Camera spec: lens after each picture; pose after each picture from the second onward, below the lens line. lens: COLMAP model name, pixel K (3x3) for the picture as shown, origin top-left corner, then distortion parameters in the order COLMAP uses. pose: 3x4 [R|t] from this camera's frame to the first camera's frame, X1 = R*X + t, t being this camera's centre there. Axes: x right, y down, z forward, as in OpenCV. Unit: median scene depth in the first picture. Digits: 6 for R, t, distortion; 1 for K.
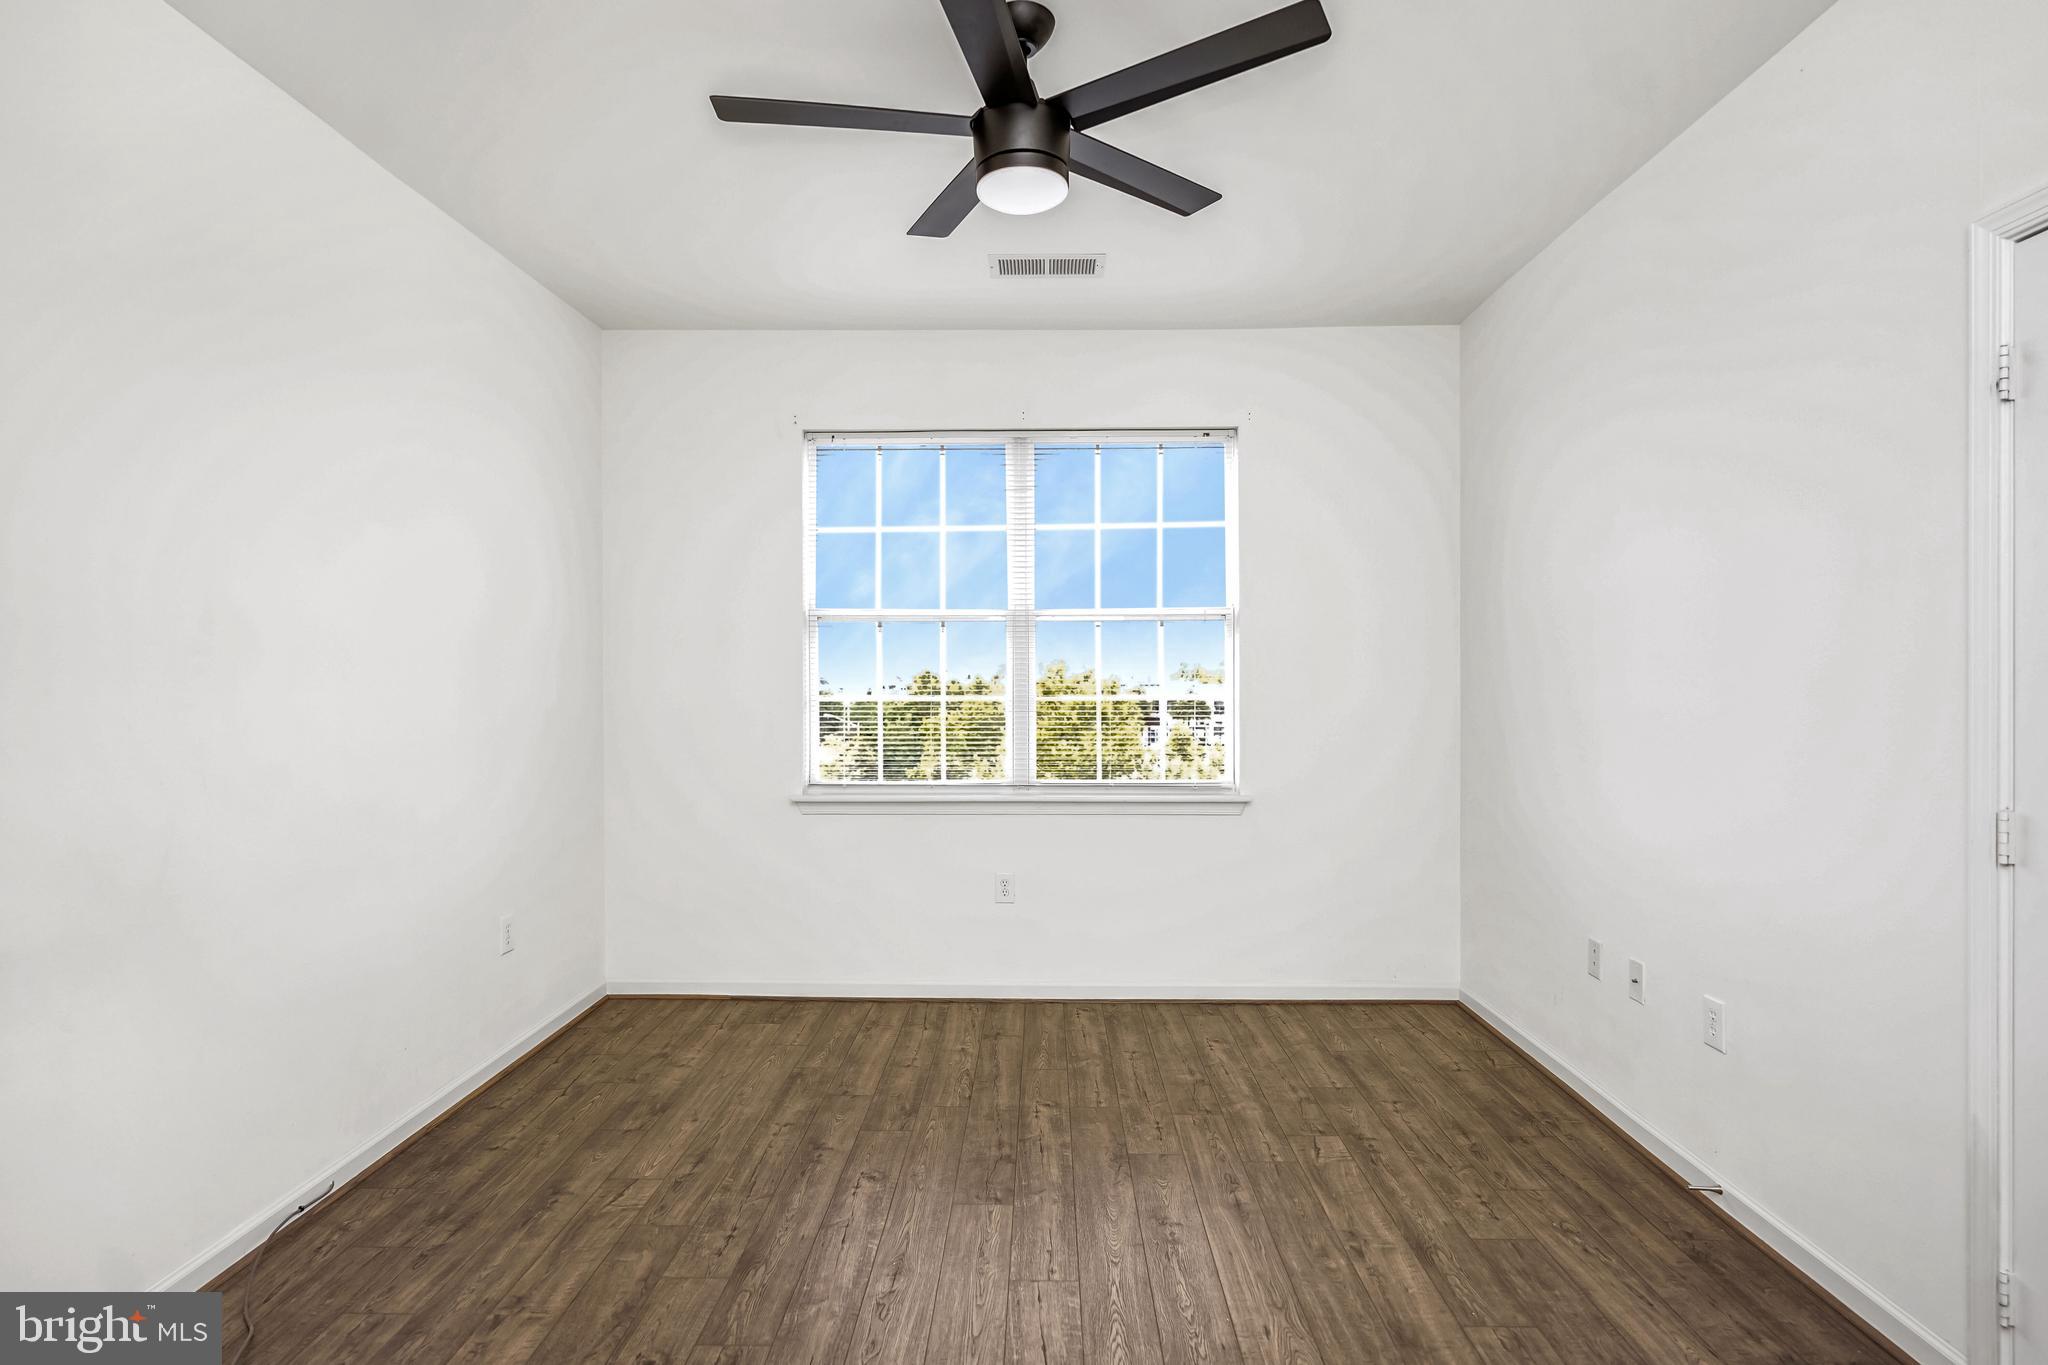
lens RADIAL K [[992.6, 0, 1031.0], [0, 992.6, 667.9], [0, 0, 1]] dist [-0.000218, -0.001123]
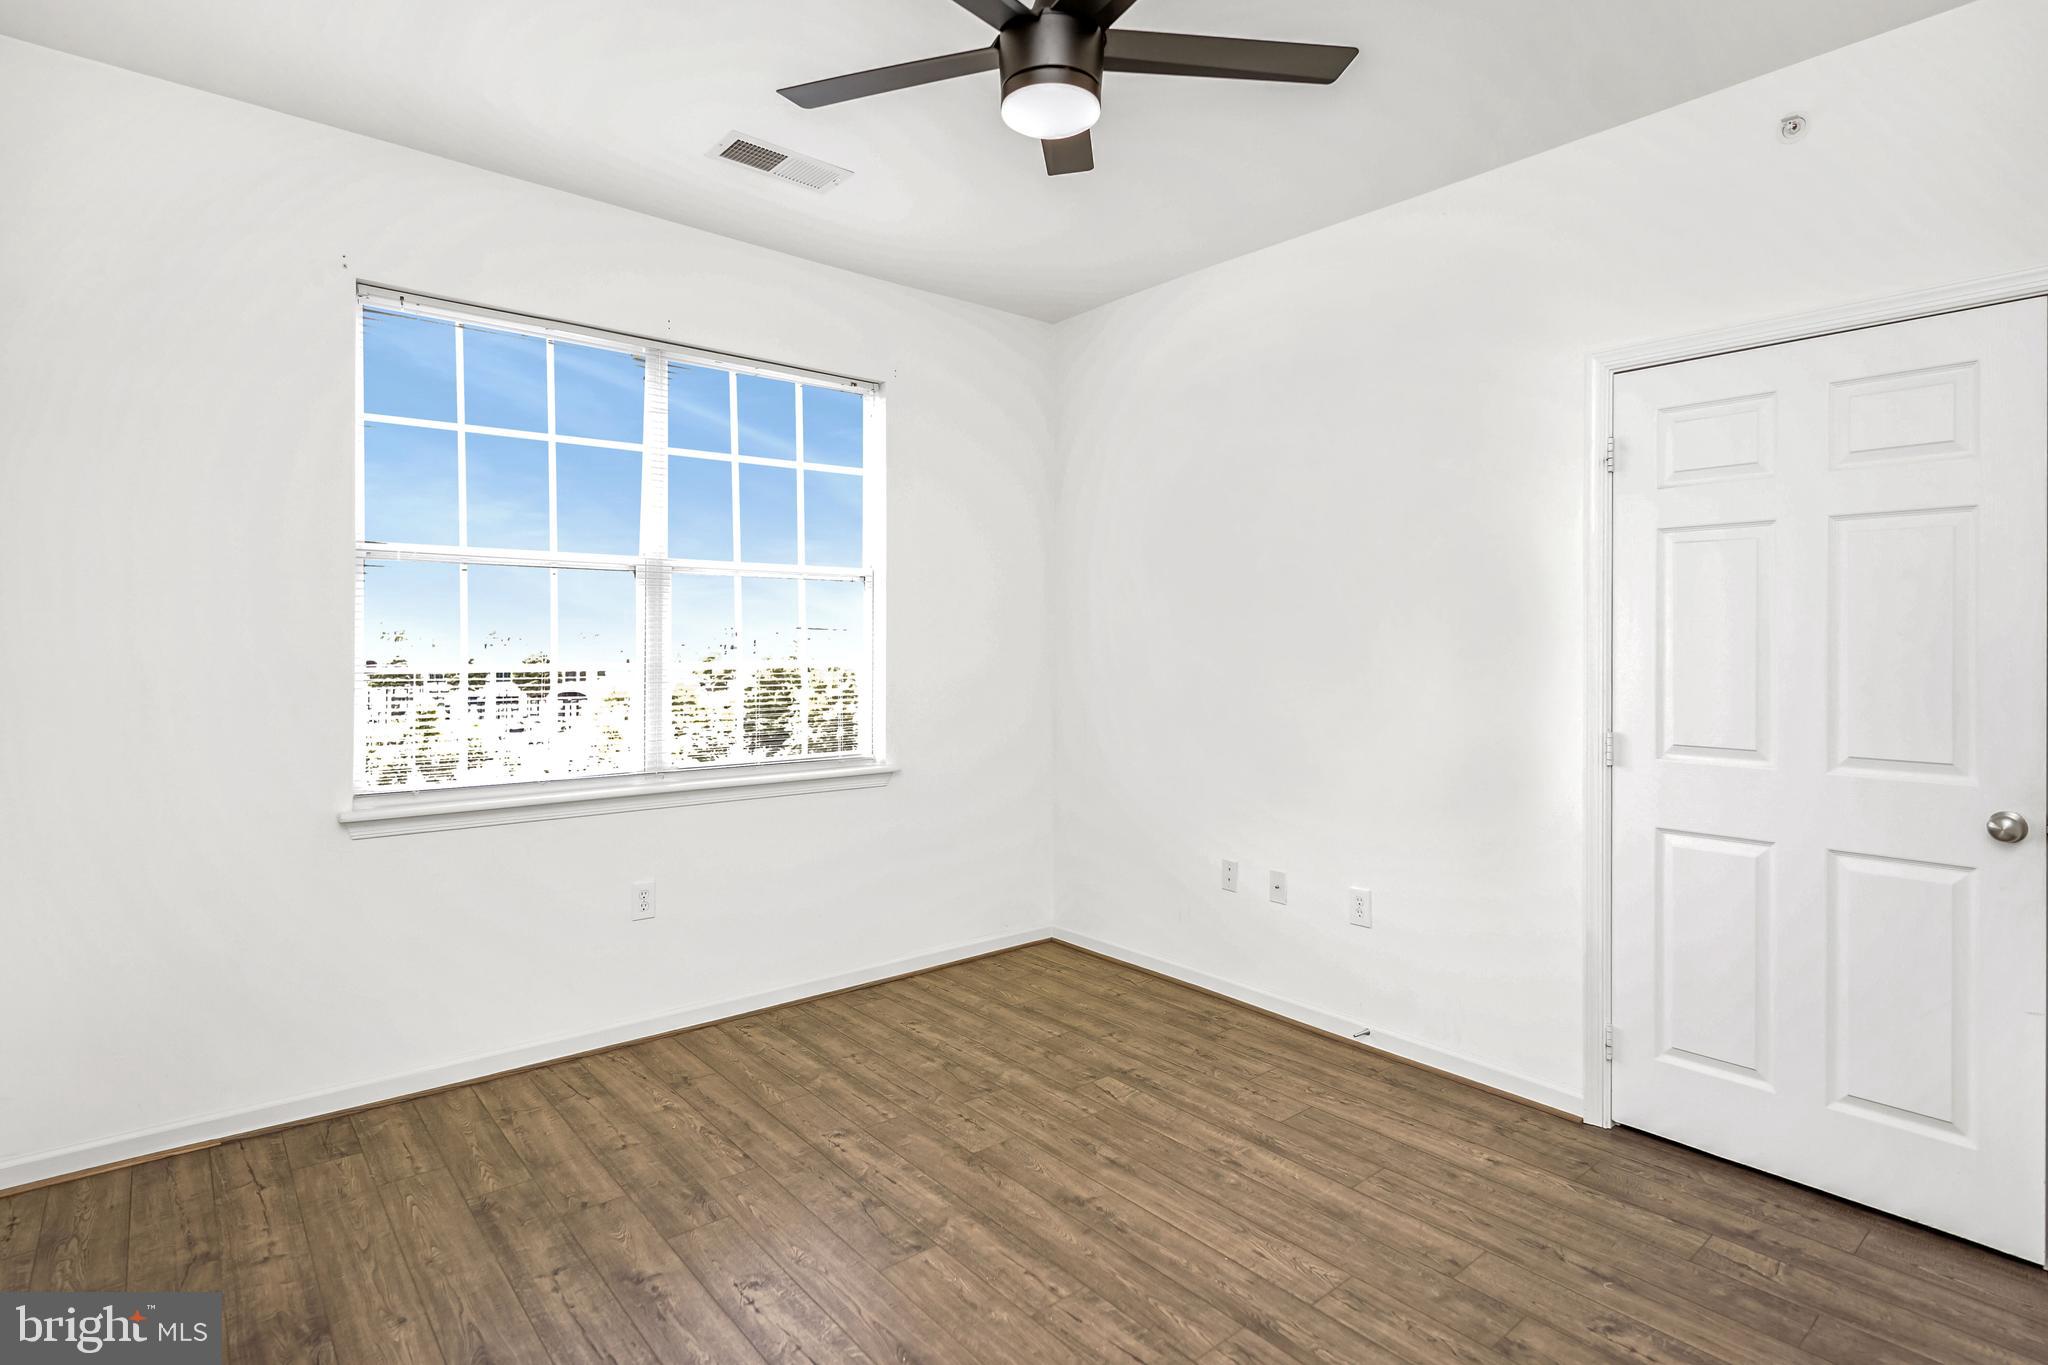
lens RADIAL K [[1025.6, 0, 1023.8], [0, 1025.6, 627.4], [0, 0, 1]] dist [-0.000392, -0.001186]
pose [[0.755652, 0.014410, 0.654815, -0.426205], [-0.011908, 0.999895, -0.008262, 0.001761], [-0.654865, -0.001555, 0.755744, 0.202999]]
